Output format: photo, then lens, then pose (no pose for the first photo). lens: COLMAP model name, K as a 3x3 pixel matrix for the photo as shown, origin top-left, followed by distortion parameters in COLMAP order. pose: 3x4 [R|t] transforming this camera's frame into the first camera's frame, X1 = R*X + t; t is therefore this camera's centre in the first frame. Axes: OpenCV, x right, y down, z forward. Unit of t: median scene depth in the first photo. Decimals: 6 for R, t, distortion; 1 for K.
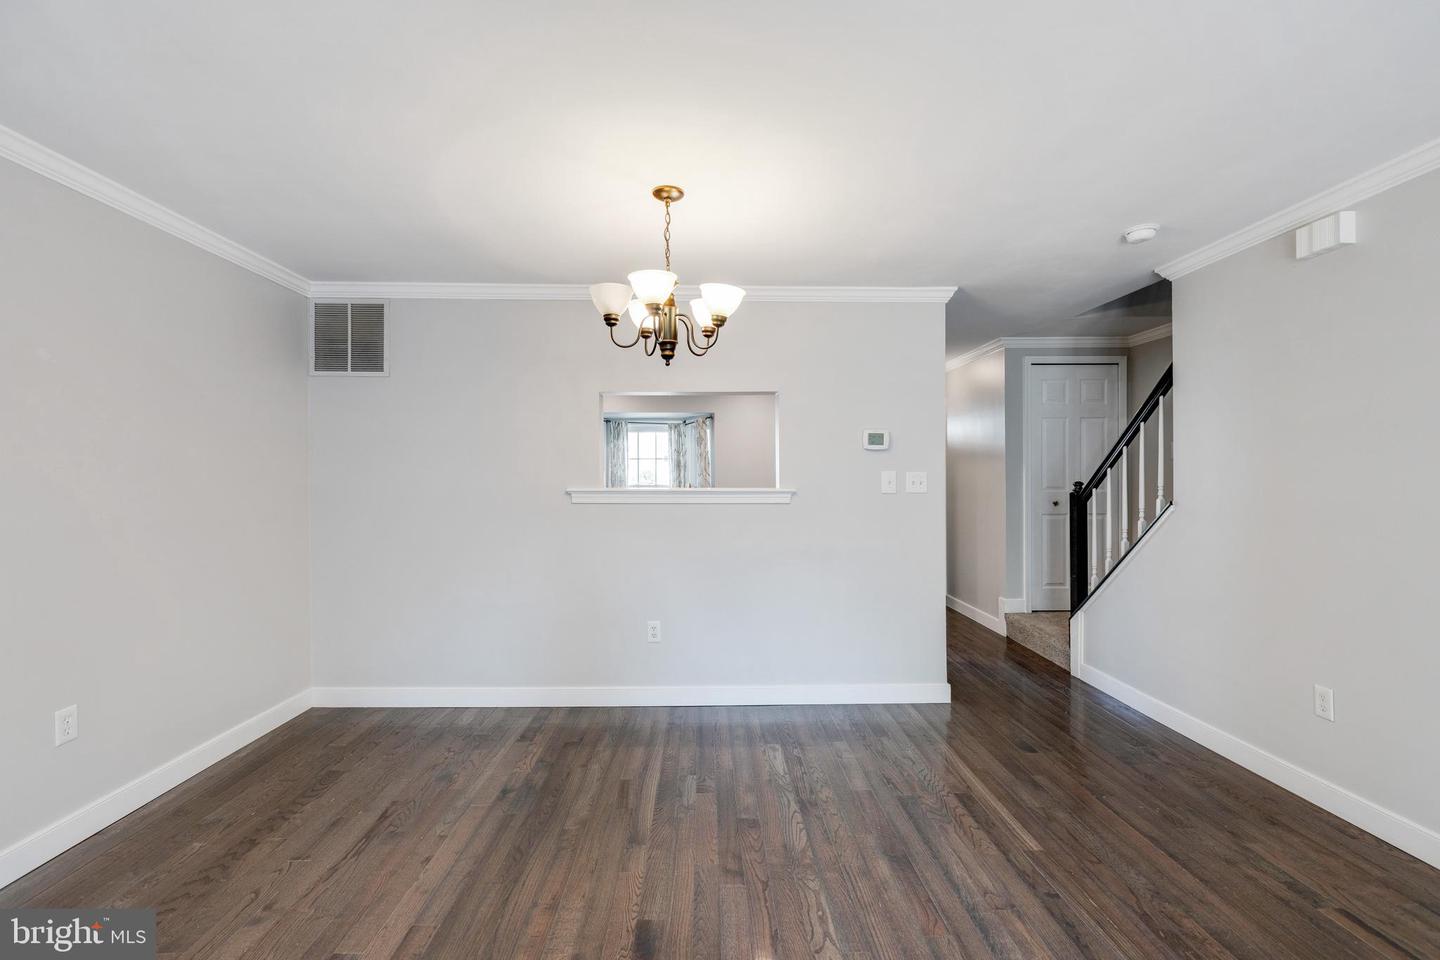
lens RADIAL K [[645.7, 0, 719.0], [0, 645.7, 471.9], [0, 0, 1]] dist [0.001812, 0.000144]
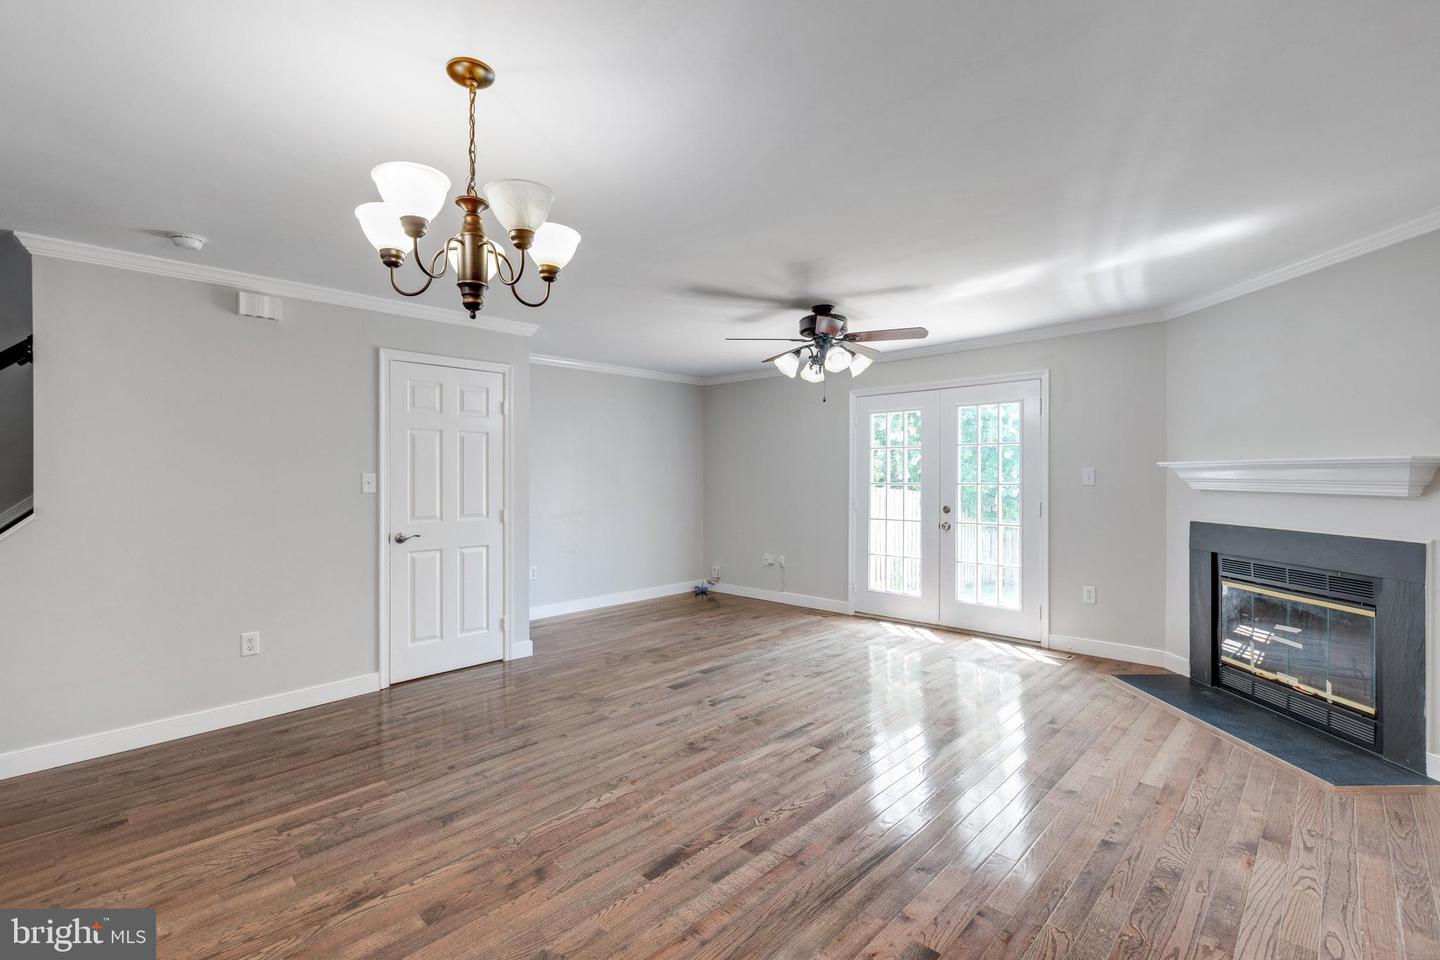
lens RADIAL K [[643.9, 0, 715.3], [0, 643.9, 479.4], [0, 0, 1]] dist [0.001740, -0.000514]
pose [[-0.701826, 0.001198, 0.712348, -0.814492], [-0.000126, 0.999998, -0.001805, 0.010537], [-0.712349, -0.001357, -0.701824, 1.399171]]
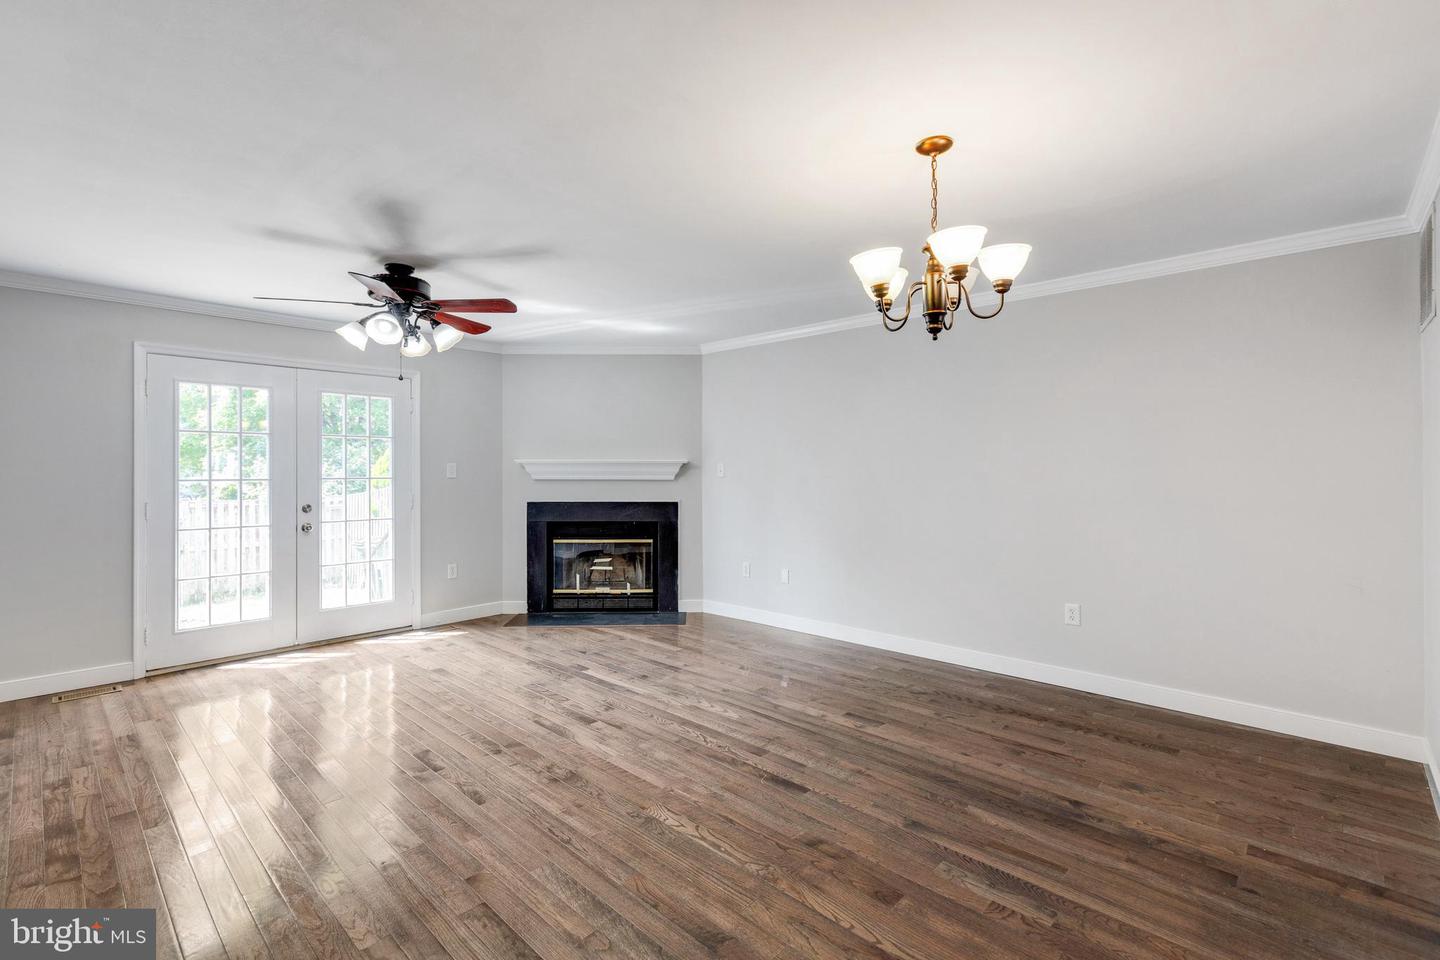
lens RADIAL K [[645.7, 0, 719.0], [0, 645.7, 471.9], [0, 0, 1]] dist [0.001812, 0.000144]
pose [[-0.703826, 0.005629, -0.710350, 0.813897], [0.008864, 0.999960, -0.000859, 0.014170], [0.710317, -0.006901, -0.703848, 1.516625]]
